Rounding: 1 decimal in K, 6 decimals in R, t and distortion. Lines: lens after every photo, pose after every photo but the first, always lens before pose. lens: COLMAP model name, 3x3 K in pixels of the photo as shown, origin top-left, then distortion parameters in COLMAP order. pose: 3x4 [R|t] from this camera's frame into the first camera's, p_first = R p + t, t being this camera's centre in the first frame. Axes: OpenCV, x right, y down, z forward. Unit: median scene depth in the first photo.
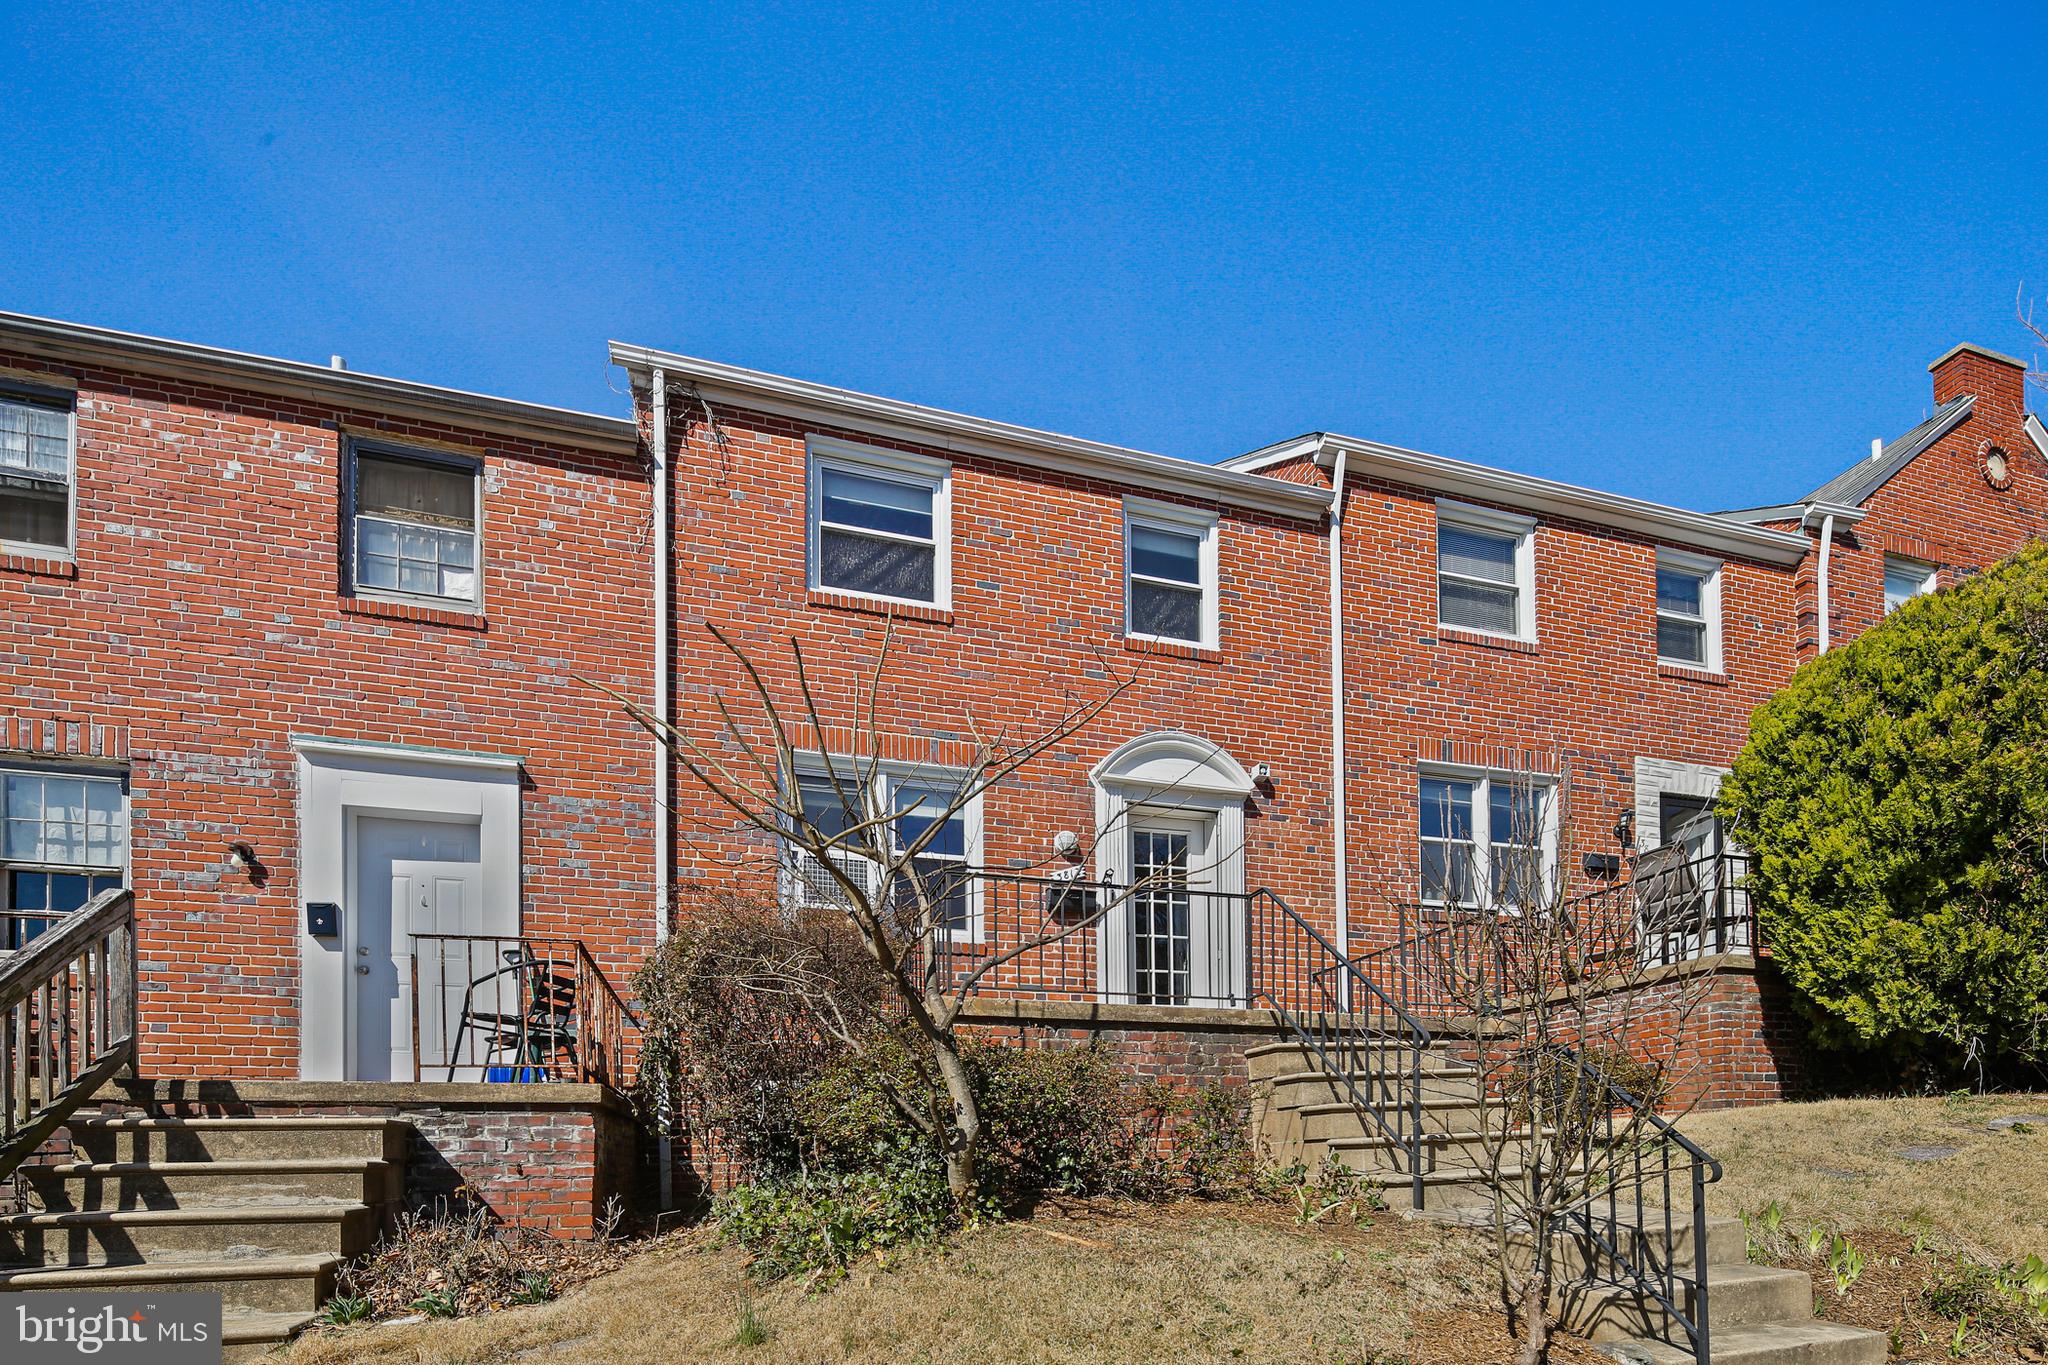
lens RADIAL K [[988.4, 0, 1025.4], [0, 988.4, 757.7], [0, 0, 1]] dist [-0.000789, -0.000825]
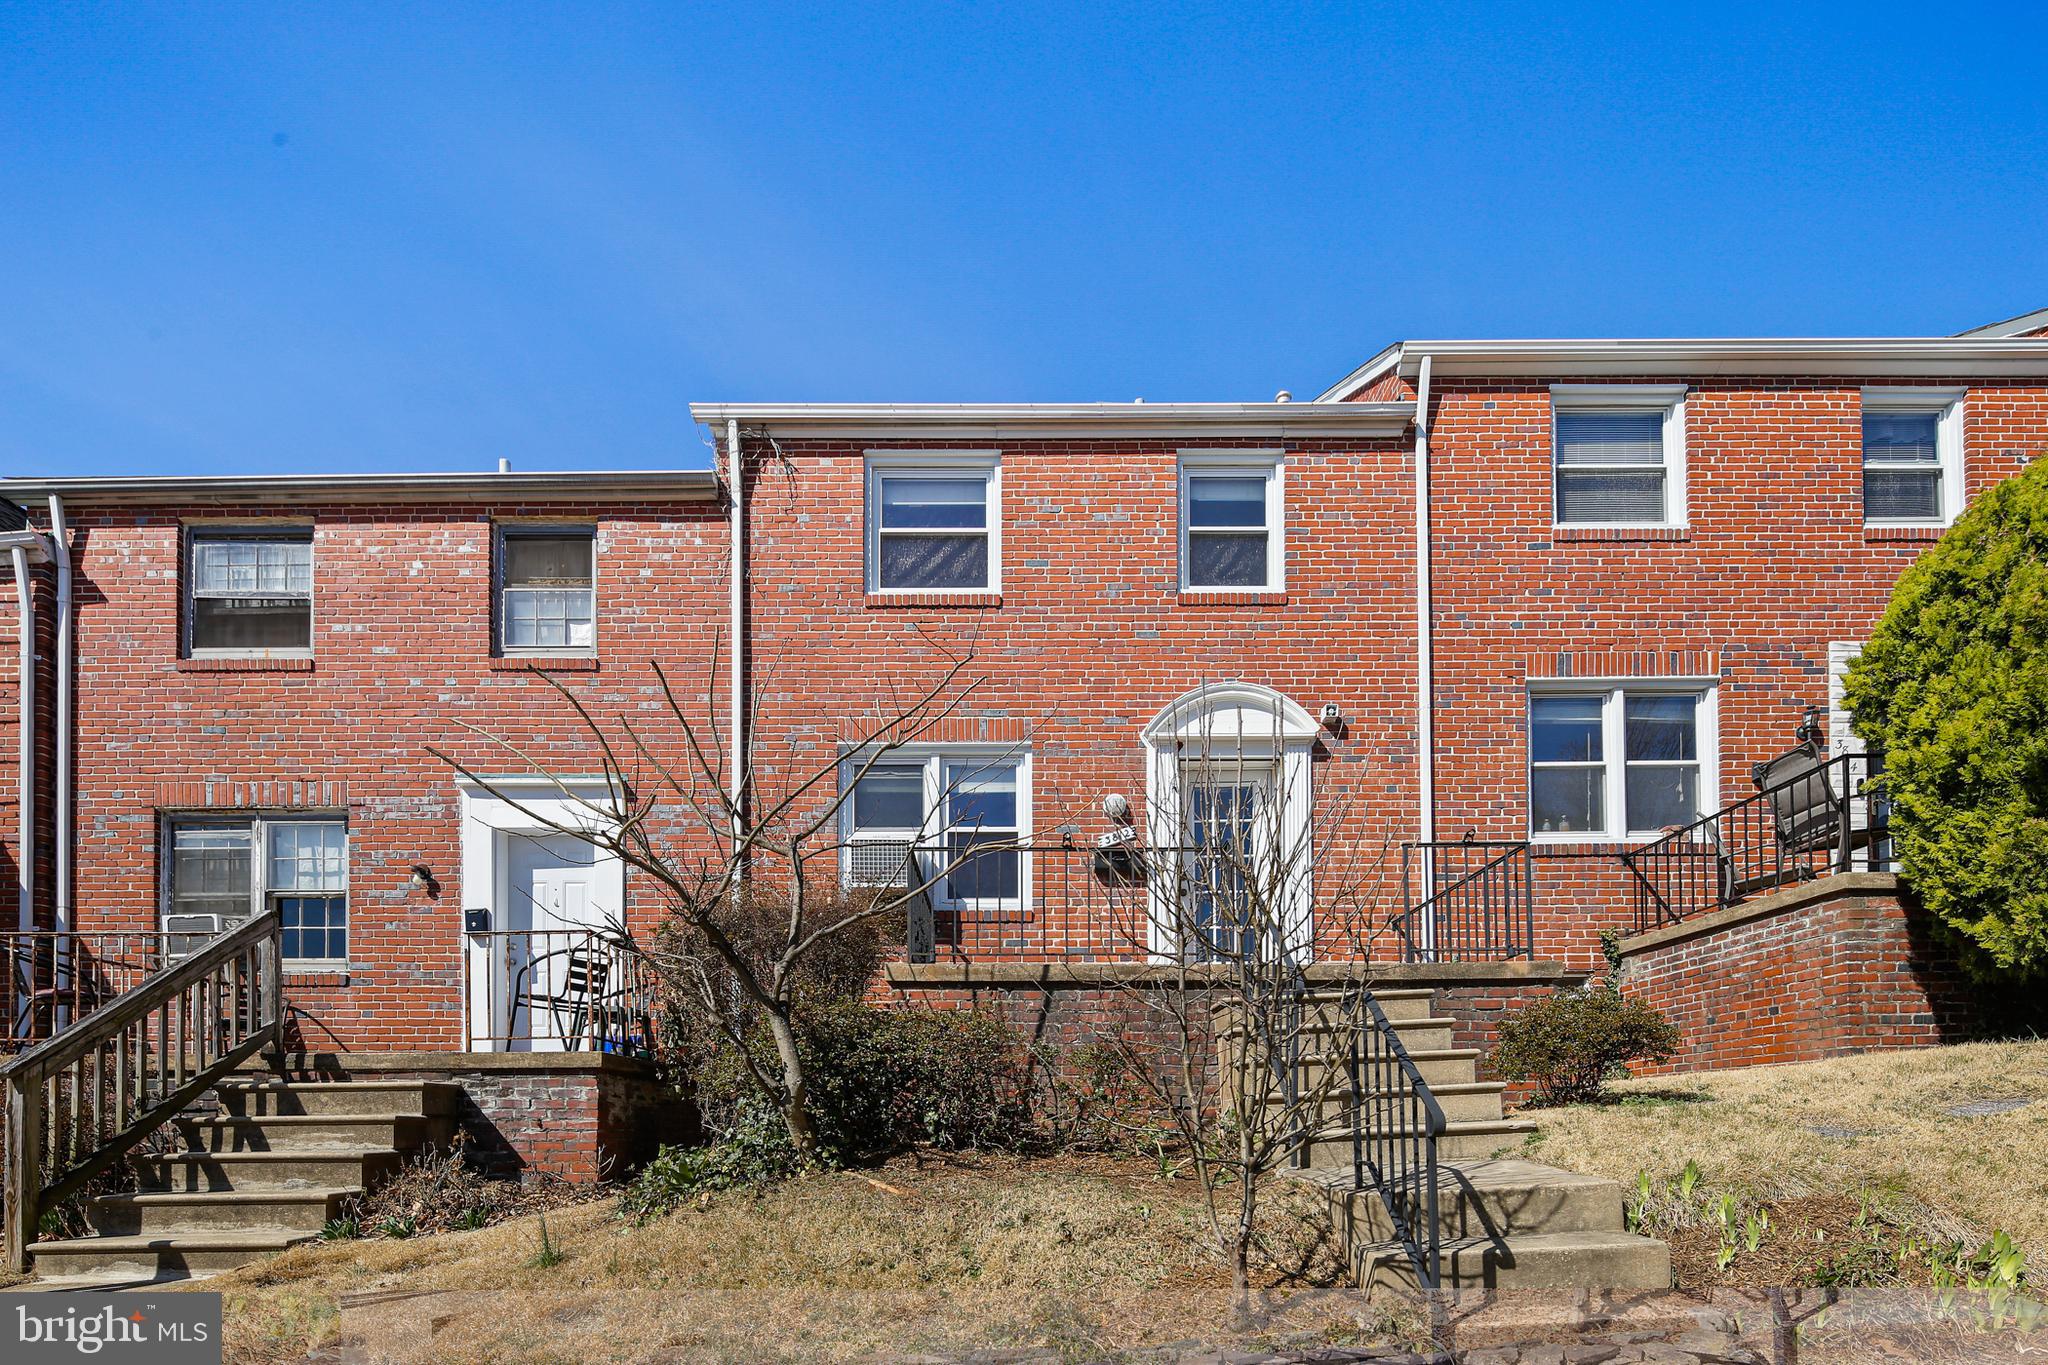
lens RADIAL K [[985.8, 0, 1028.8], [0, 985.8, 711.4], [0, 0, 1]] dist [-0.000452, -0.001140]
pose [[0.955719, -0.111749, -0.272238, 0.253067], [0.108675, 0.993727, -0.026393, 0.007542], [0.273480, -0.004361, 0.961868, 0.004262]]
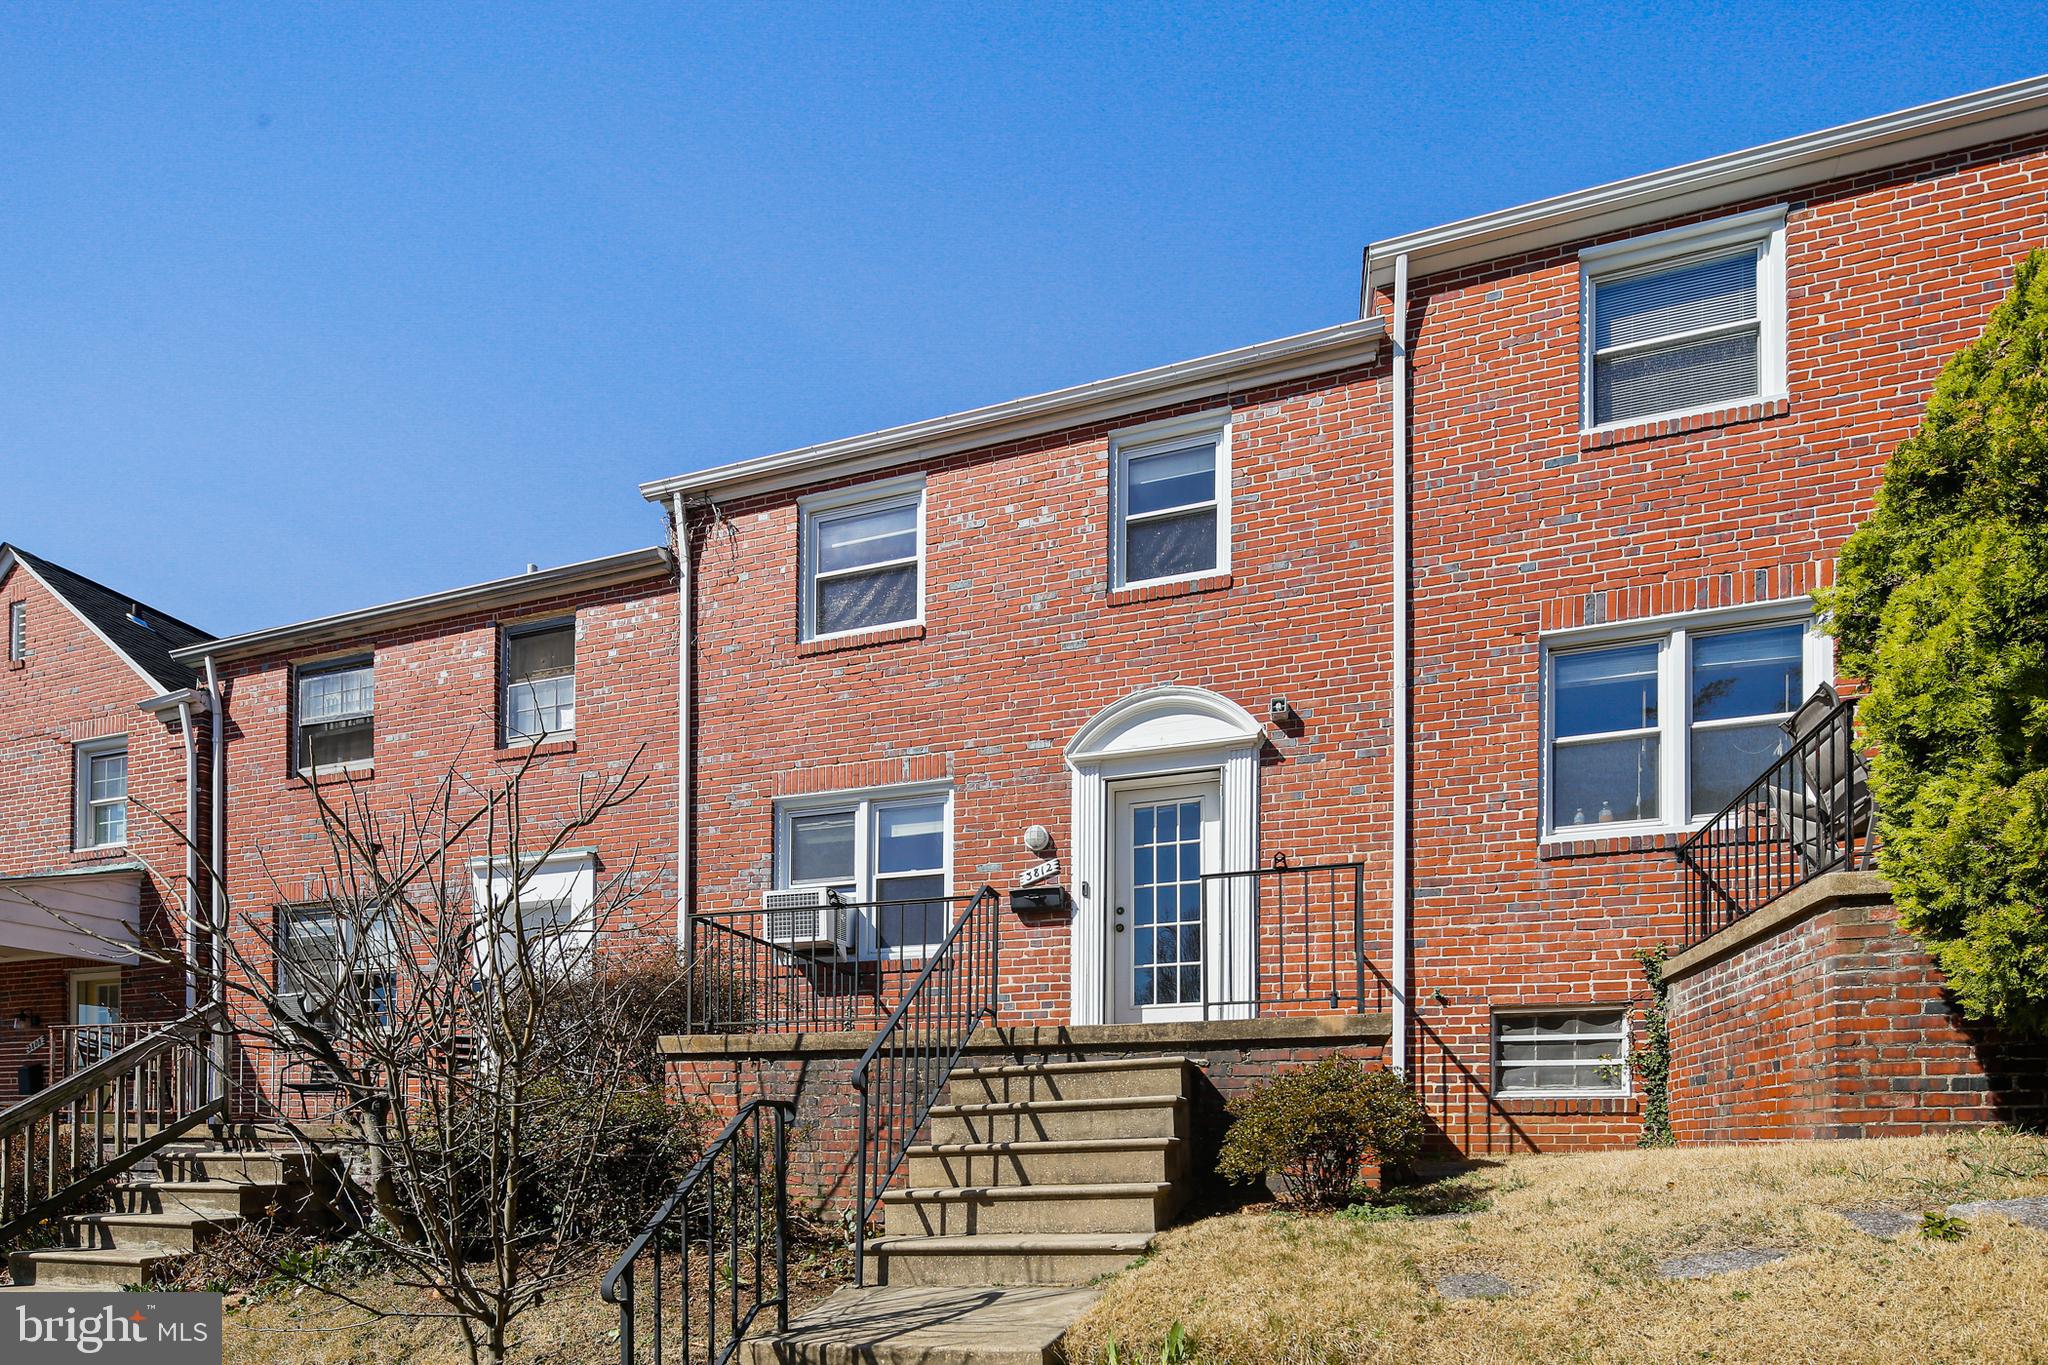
lens RADIAL K [[993.1, 0, 980.1], [0, 993.1, 753.7], [0, 0, 1]] dist [0.000112, -0.001587]
pose [[0.811212, -0.201832, -0.548816, 0.559005], [0.210956, 0.976353, -0.047245, 0.044368], [0.545374, -0.077450, 0.834607, 0.211578]]
